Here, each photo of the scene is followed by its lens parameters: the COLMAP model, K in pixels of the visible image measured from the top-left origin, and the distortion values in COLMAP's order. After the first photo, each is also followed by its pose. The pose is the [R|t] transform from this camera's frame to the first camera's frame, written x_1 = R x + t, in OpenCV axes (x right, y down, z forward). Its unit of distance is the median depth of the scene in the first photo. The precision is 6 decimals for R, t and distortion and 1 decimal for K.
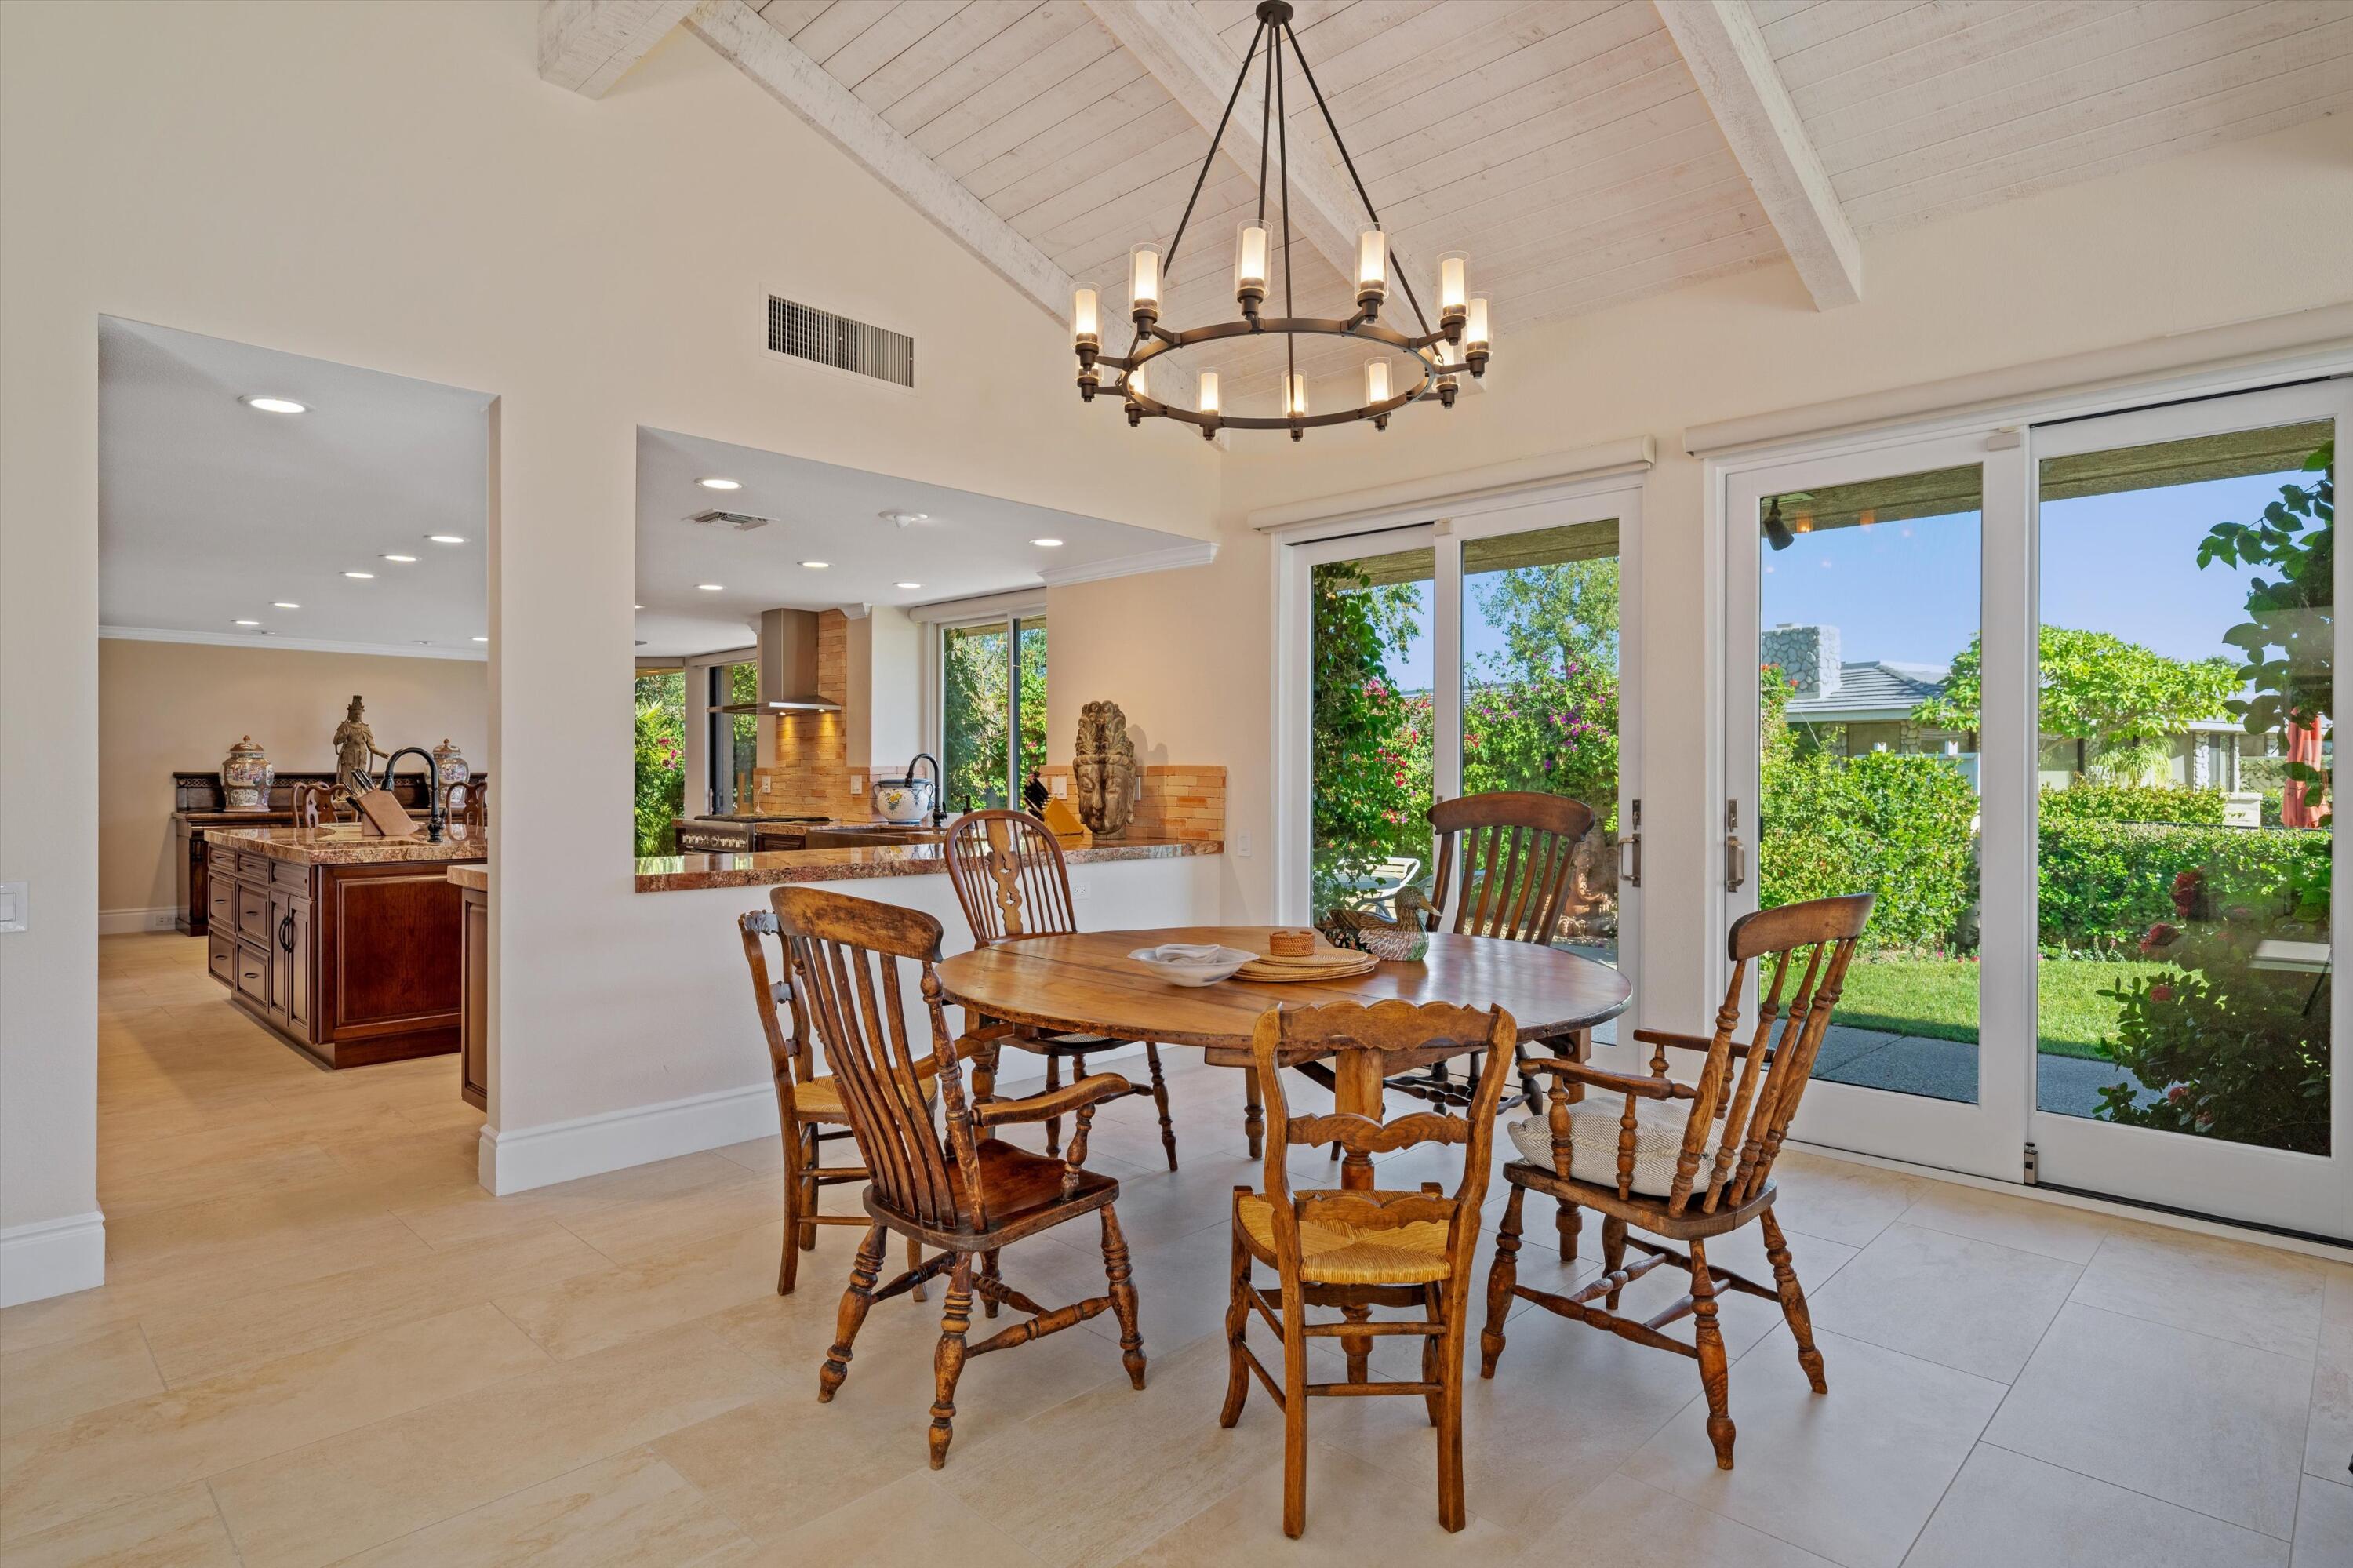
lens RADIAL K [[1178.8, 0, 1103.7], [0, 1178.8, 779.4], [0, 0, 1]] dist [0.003897, -0.000821]
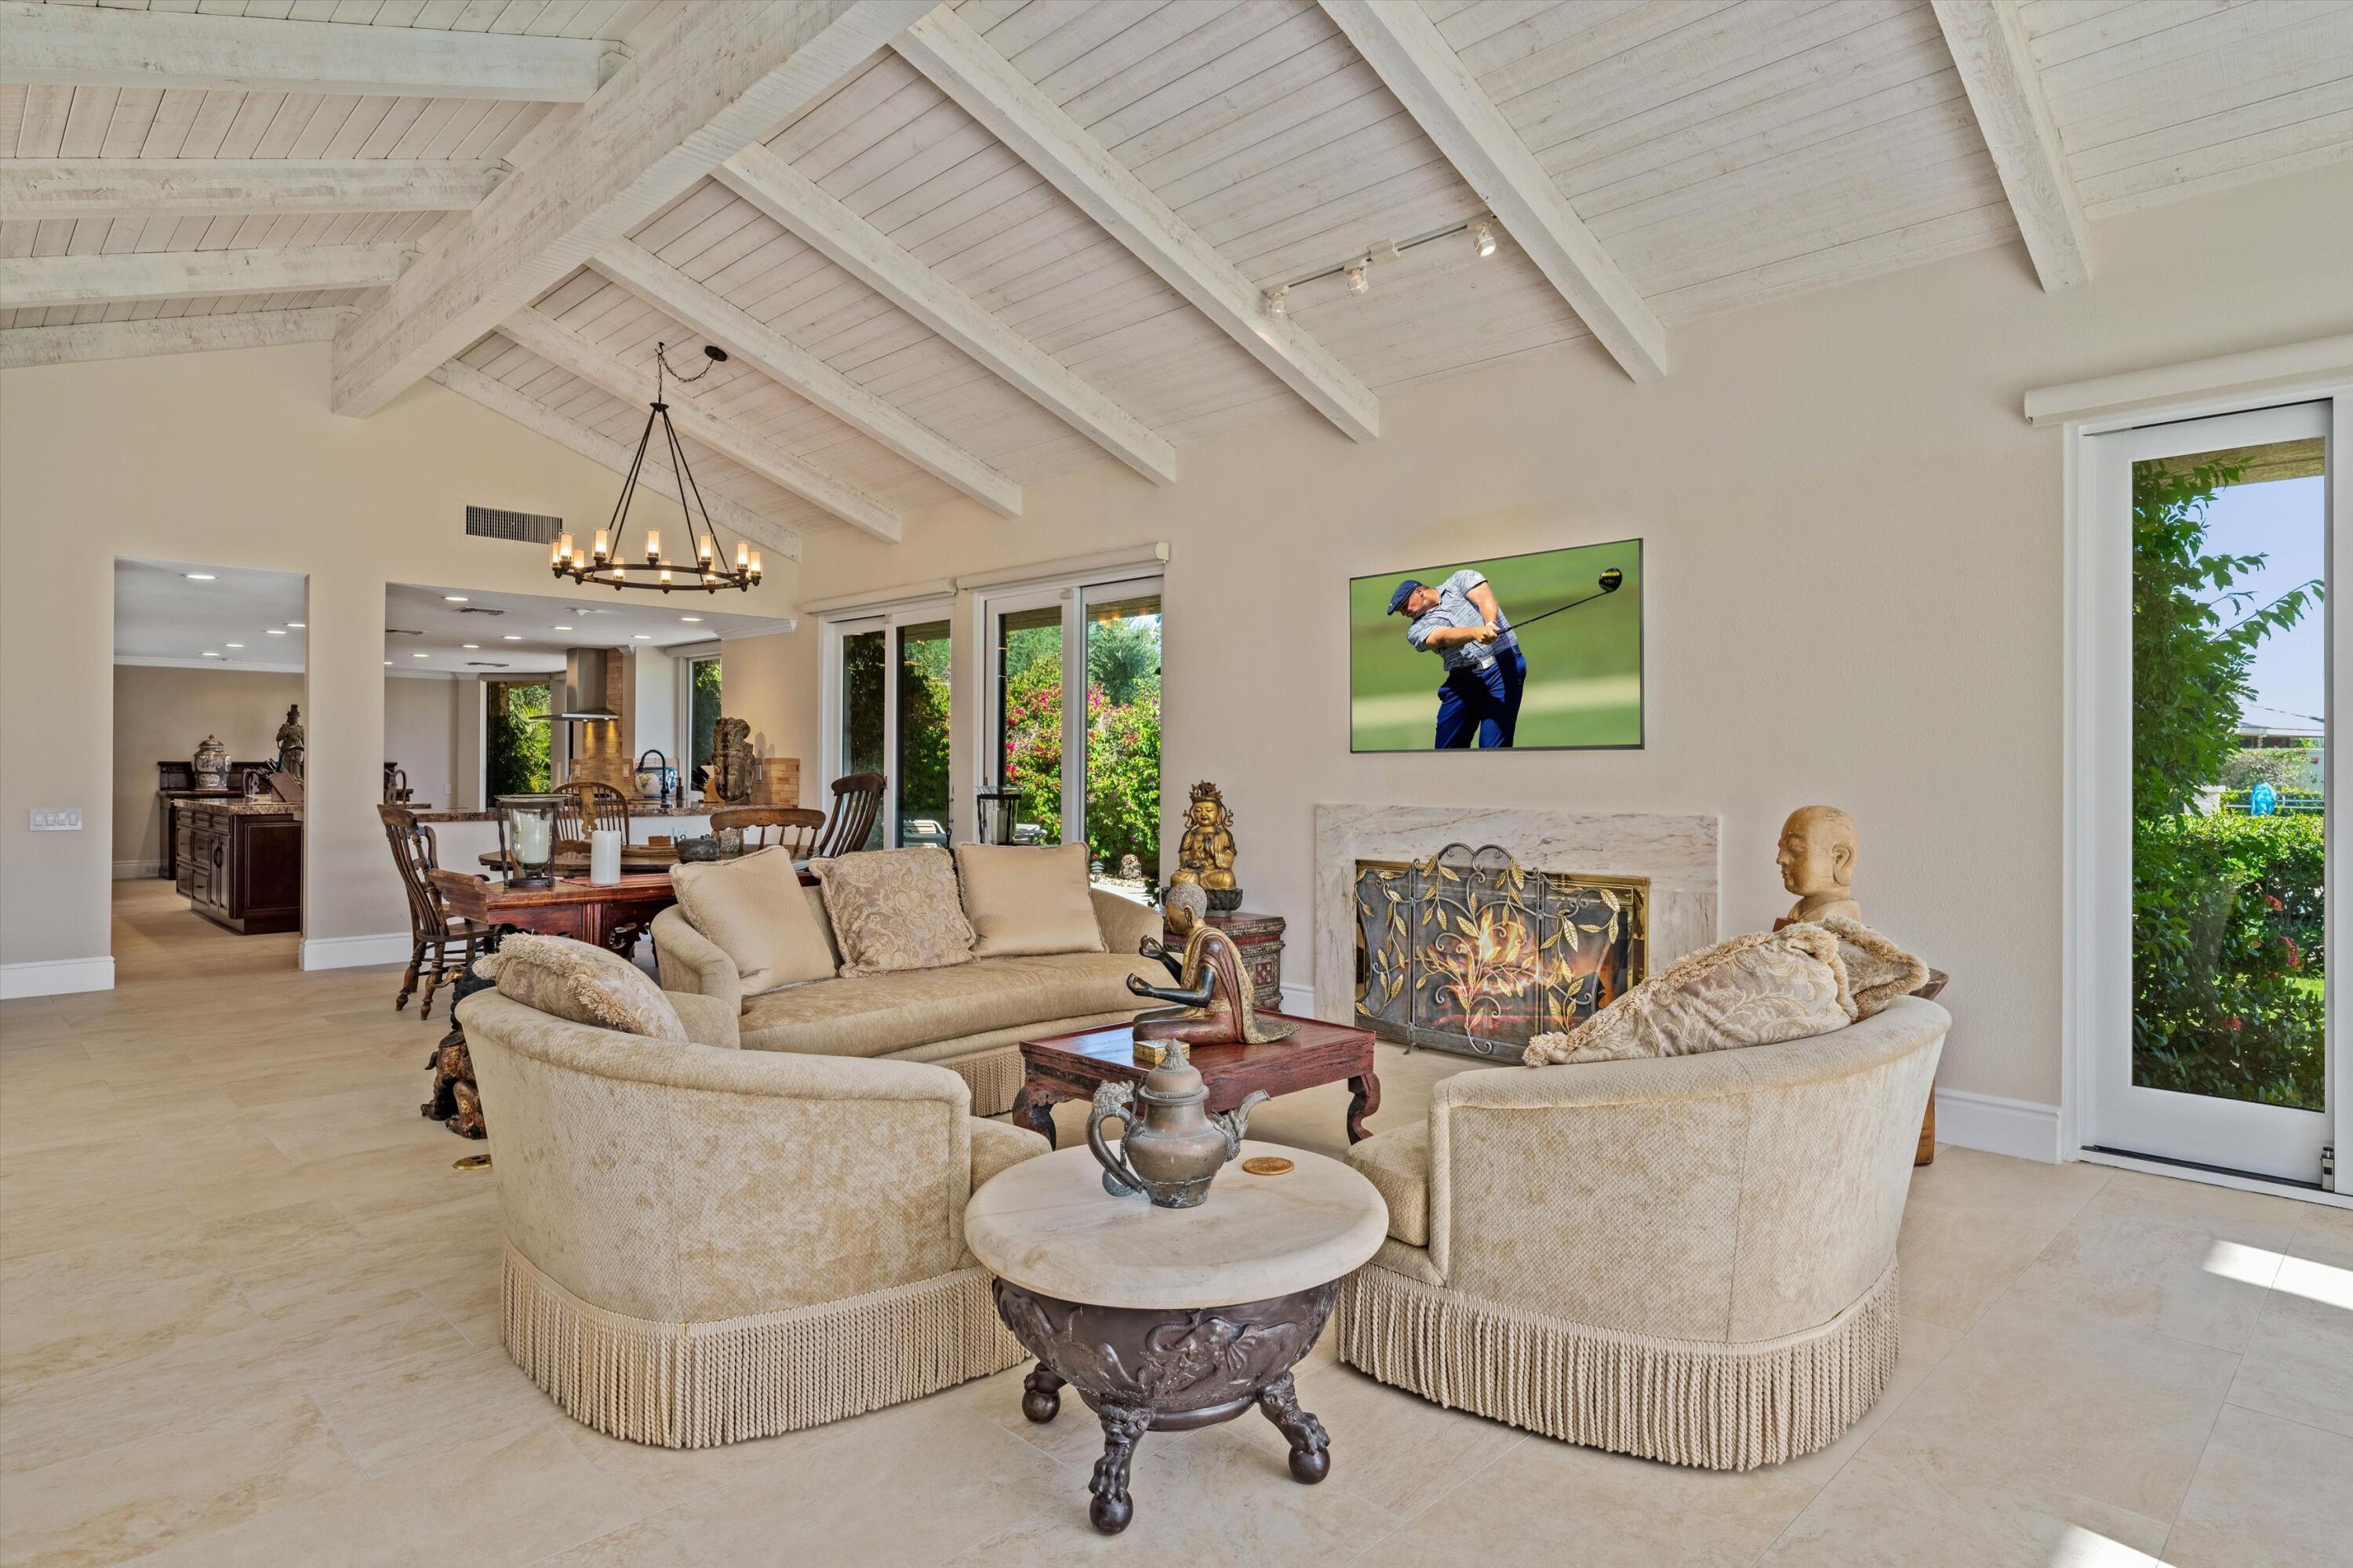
lens RADIAL K [[1306.4, 0, 1170.2], [0, 1306.4, 763.8], [0, 0, 1]] dist [0.000683, 0.005097]
pose [[0.999857, 0.001092, -0.016849, 0.633606], [-0.001168, 0.999989, -0.004532, 0.003612], [0.016844, 0.004551, 0.999848, -0.767257]]
